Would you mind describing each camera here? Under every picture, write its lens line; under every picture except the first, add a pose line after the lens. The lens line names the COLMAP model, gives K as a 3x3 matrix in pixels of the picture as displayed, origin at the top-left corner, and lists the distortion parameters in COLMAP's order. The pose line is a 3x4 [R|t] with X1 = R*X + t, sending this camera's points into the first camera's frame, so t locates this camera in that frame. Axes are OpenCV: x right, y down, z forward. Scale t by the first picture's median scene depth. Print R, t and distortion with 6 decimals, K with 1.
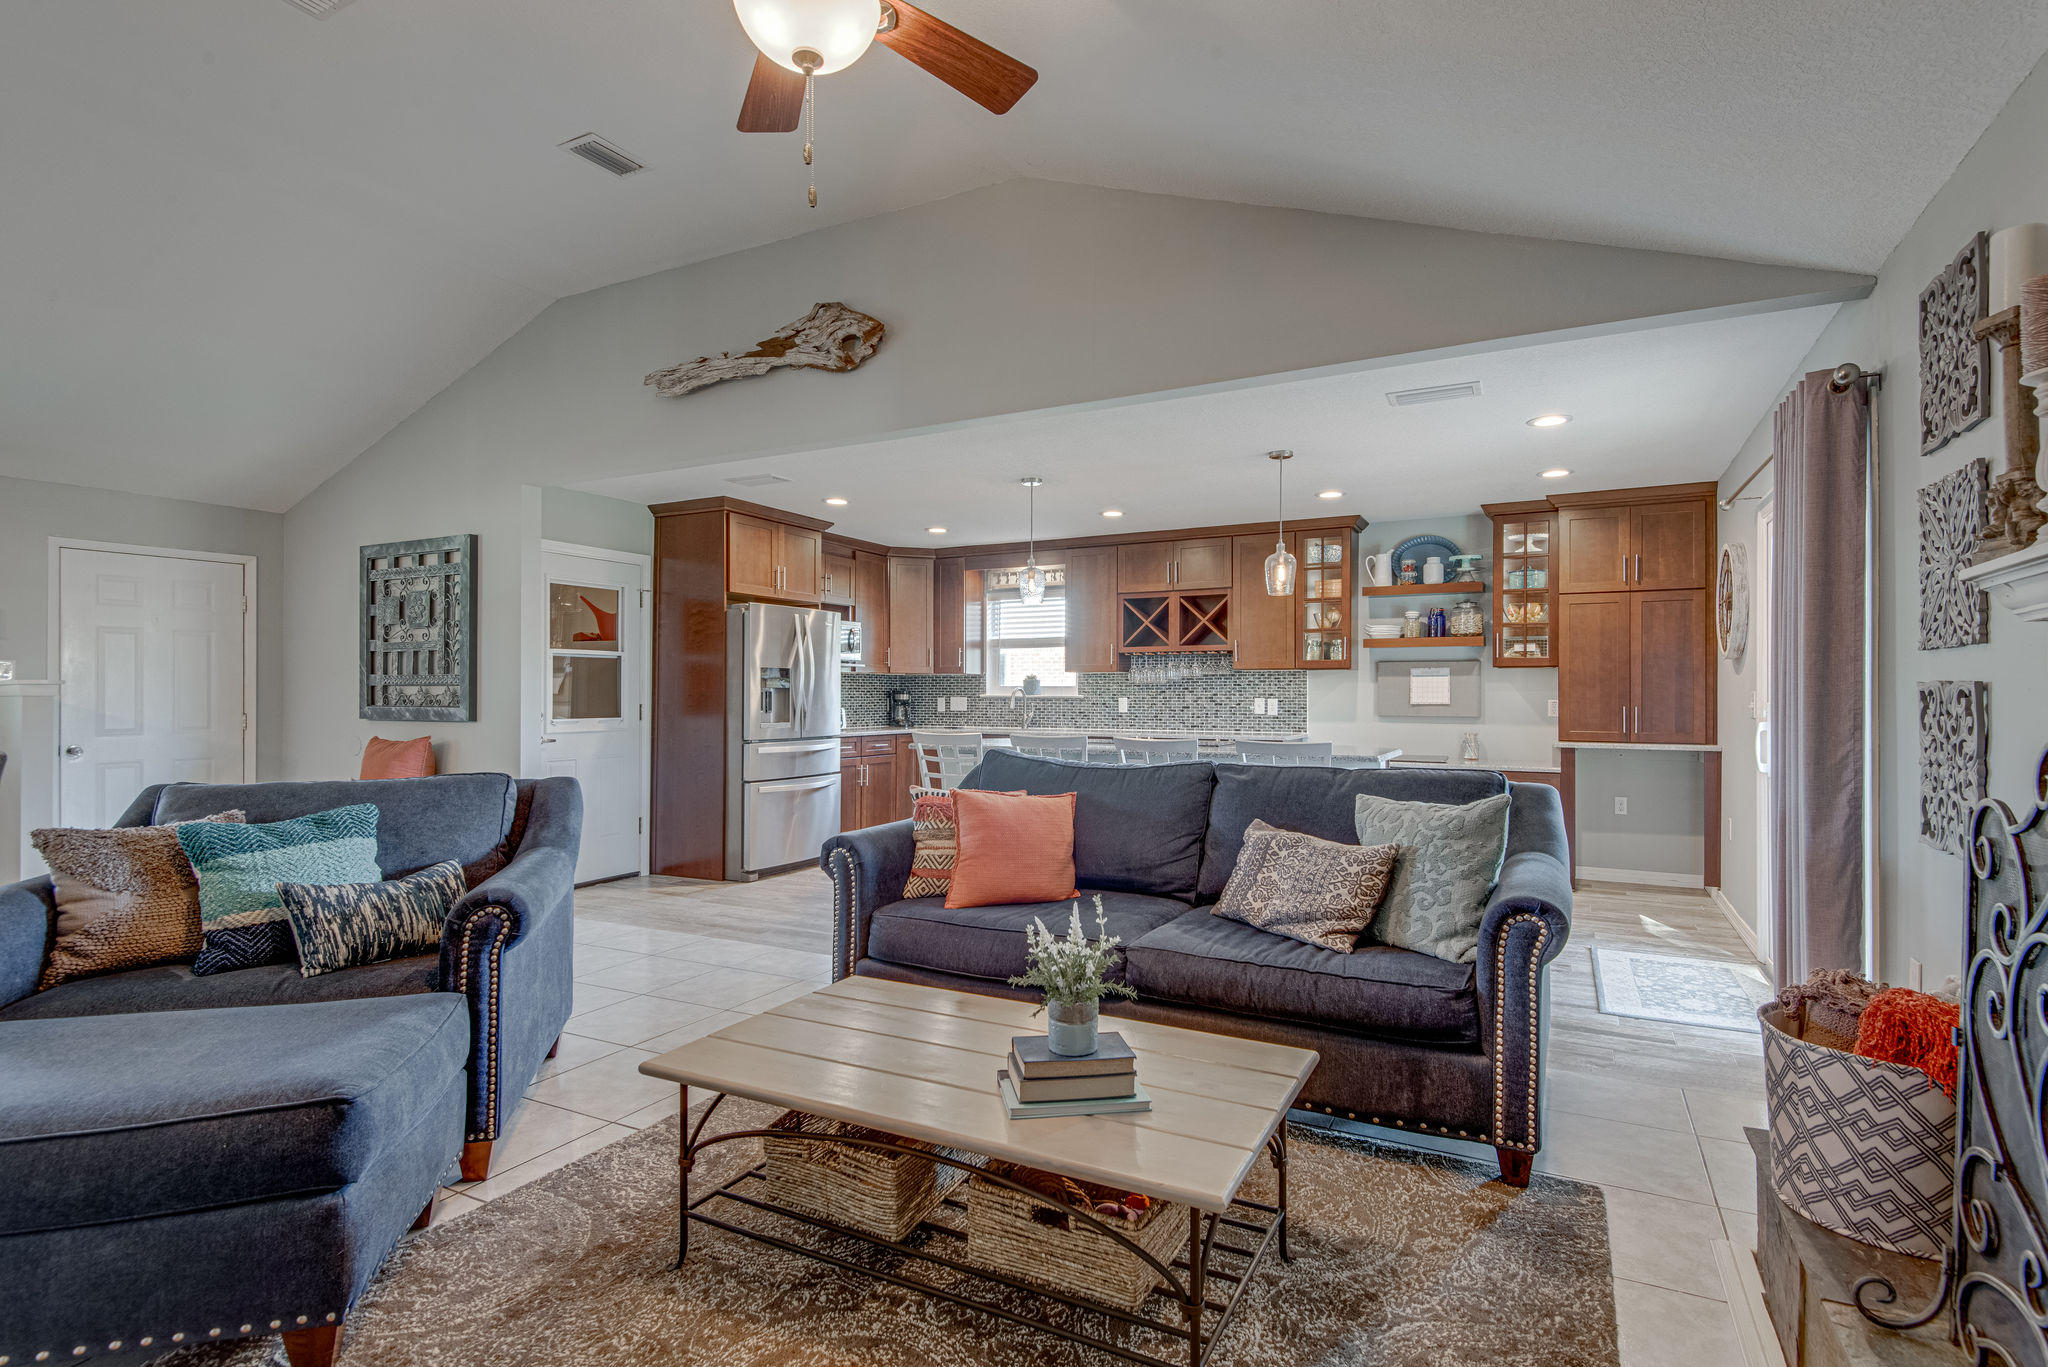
lens RADIAL K [[1033.6, 0, 1023.0], [0, 1033.6, 705.3], [0, 0, 1]] dist [0.077133, -0.052105]
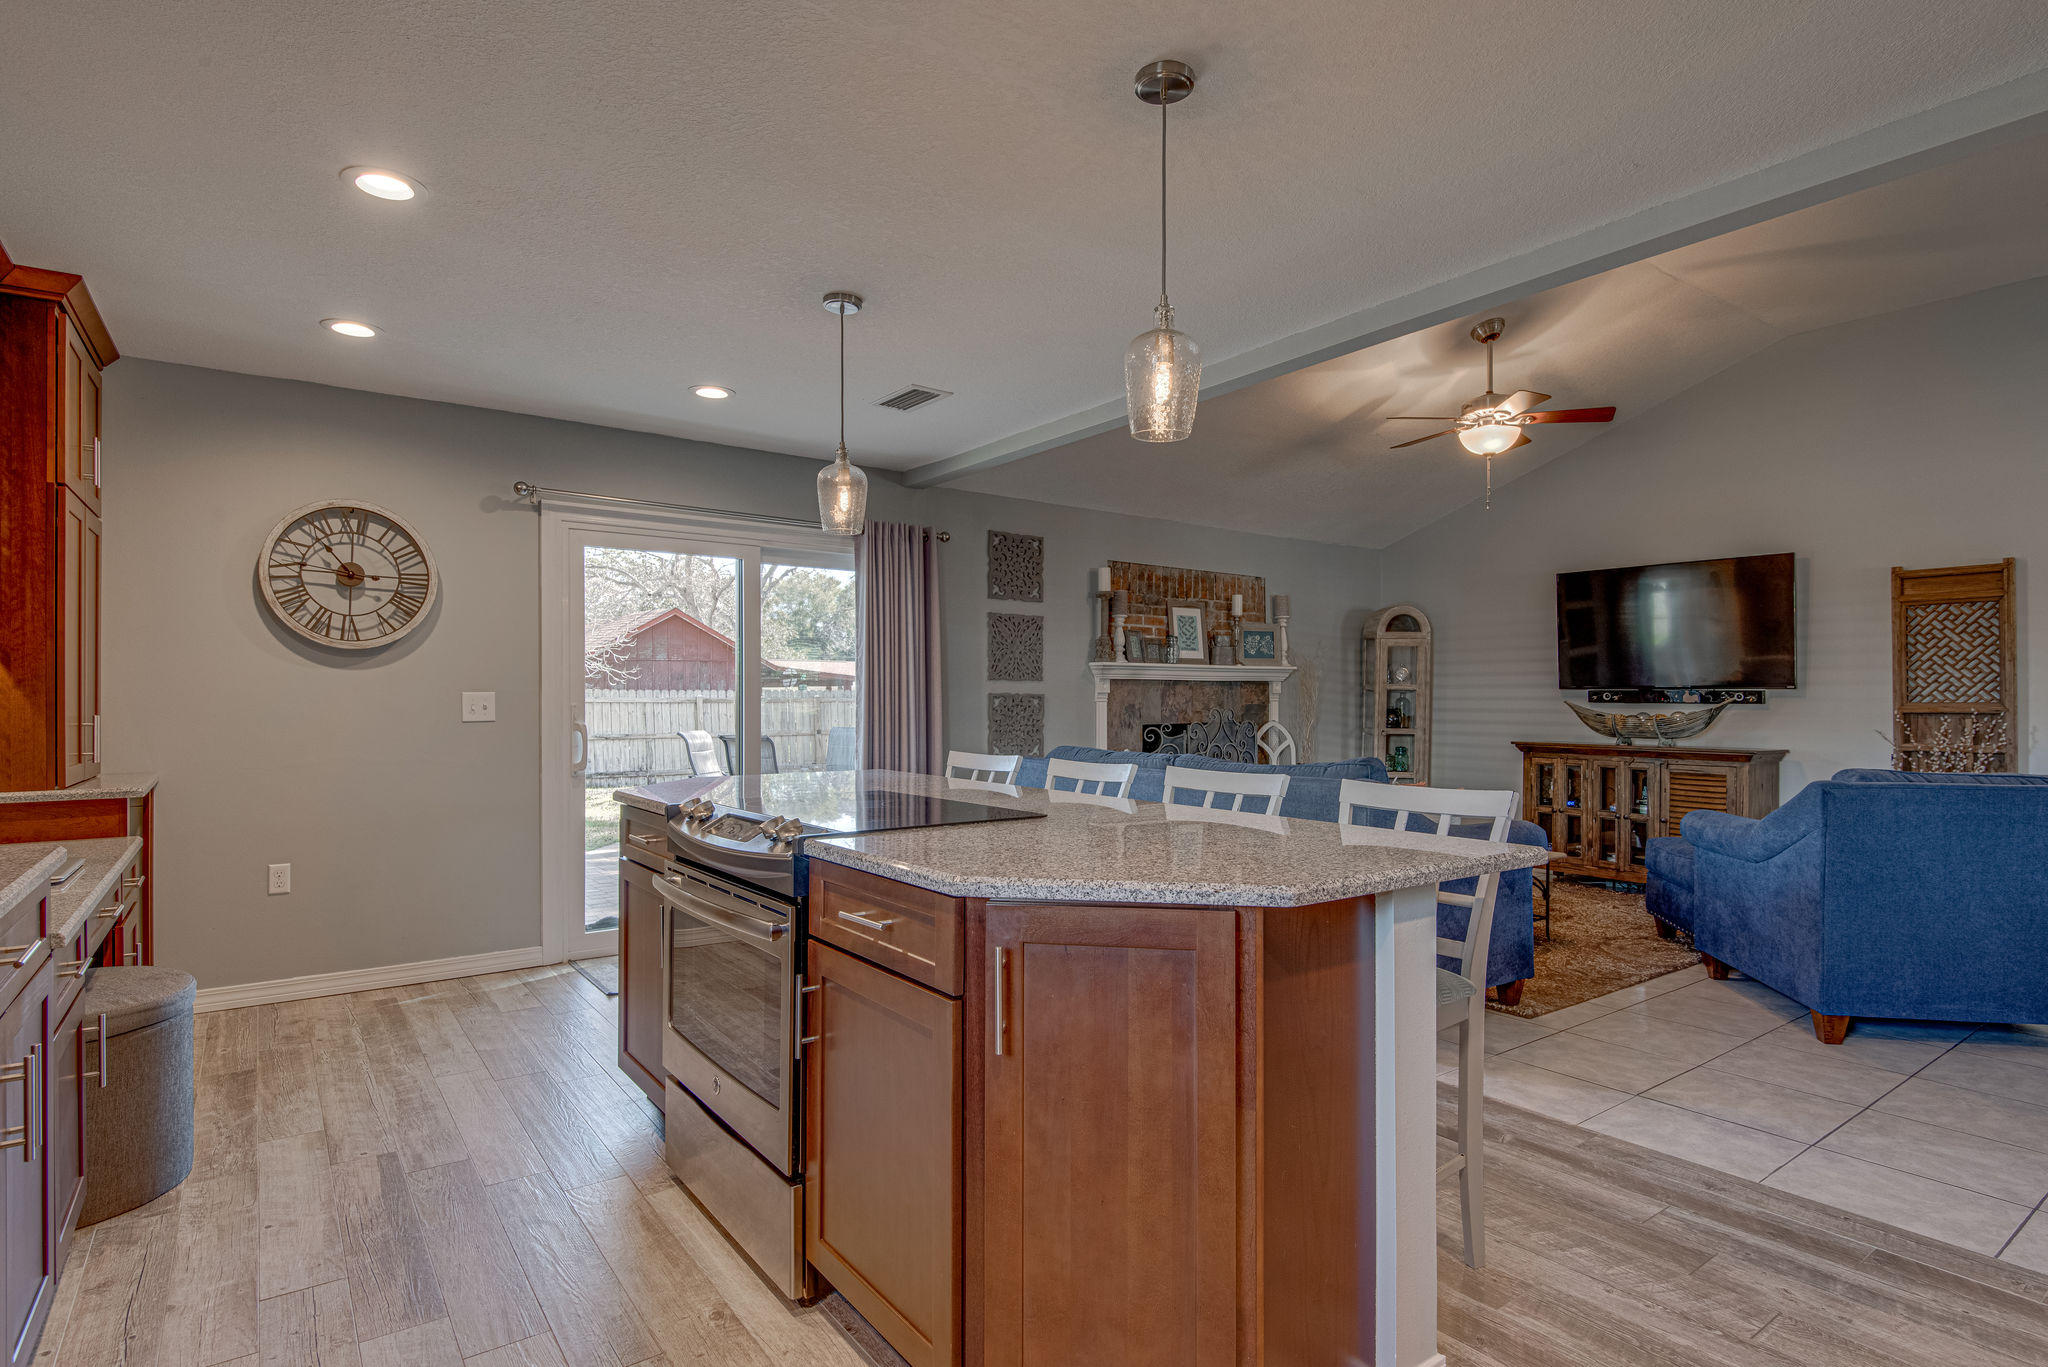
lens RADIAL K [[1045.6, 0, 1030.0], [0, 1045.6, 698.6], [0, 0, 1]] dist [0.034630, -0.030501]
pose [[-0.897558, -0.003485, 0.440884, -0.085690], [-0.000103, 0.999970, 0.007696, -0.009966], [-0.440897, 0.006862, -0.897531, 1.084454]]
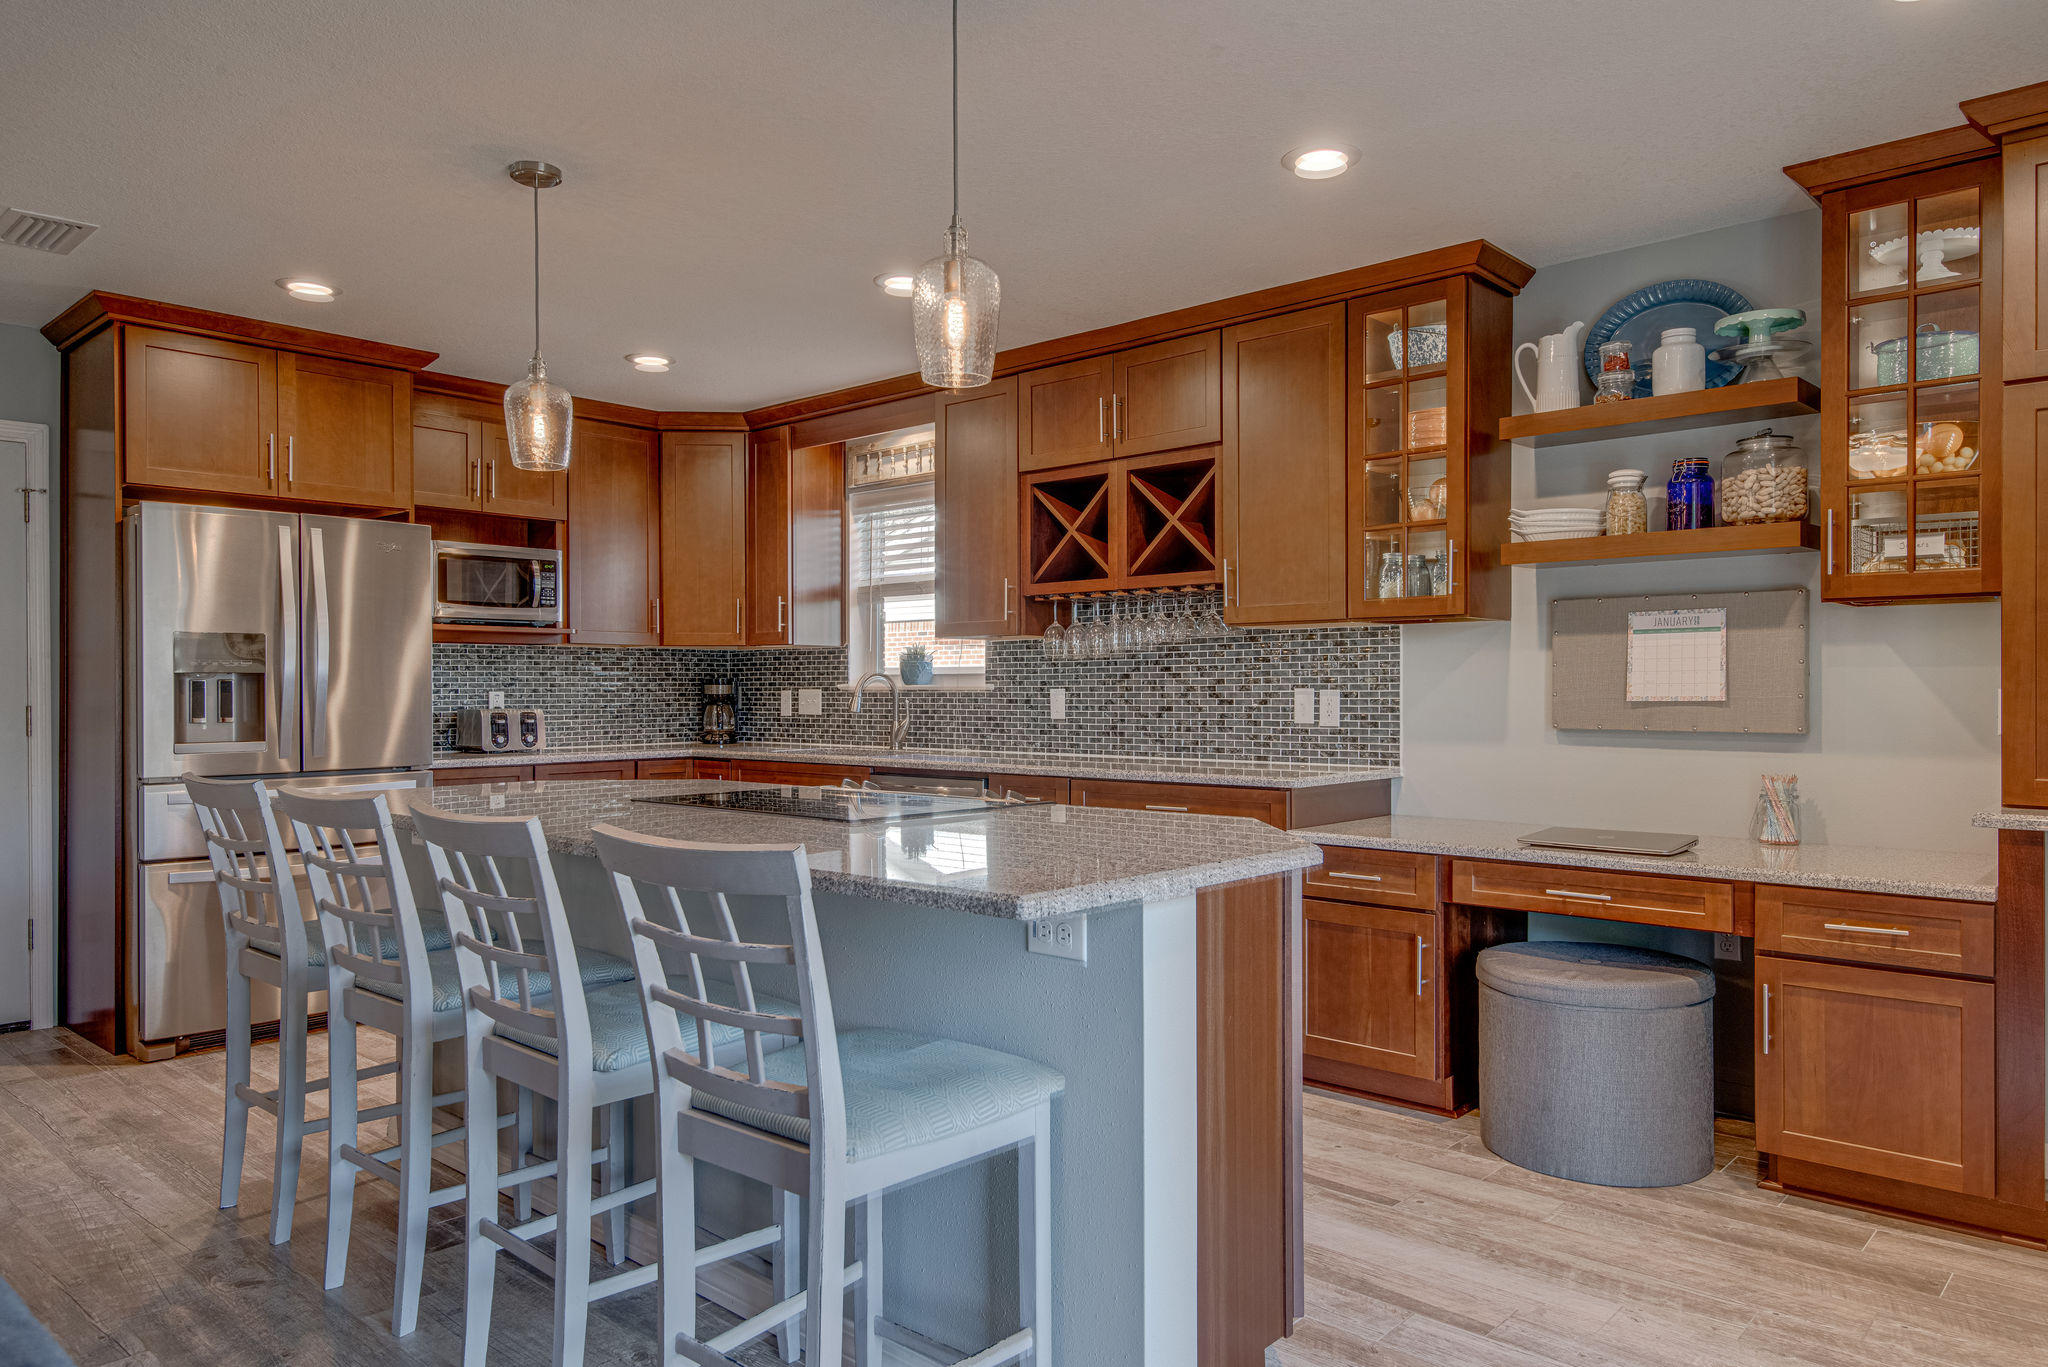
lens RADIAL K [[1357.2, 0, 1021.0], [0, 1357.2, 698.8], [0, 0, 1]] dist [0.066305, -0.068085]
pose [[0.966067, -0.003327, -0.258271, 0.276594], [0.003035, 0.999994, -0.001531, -0.001941], [0.258274, 0.000695, 0.966071, 0.418158]]
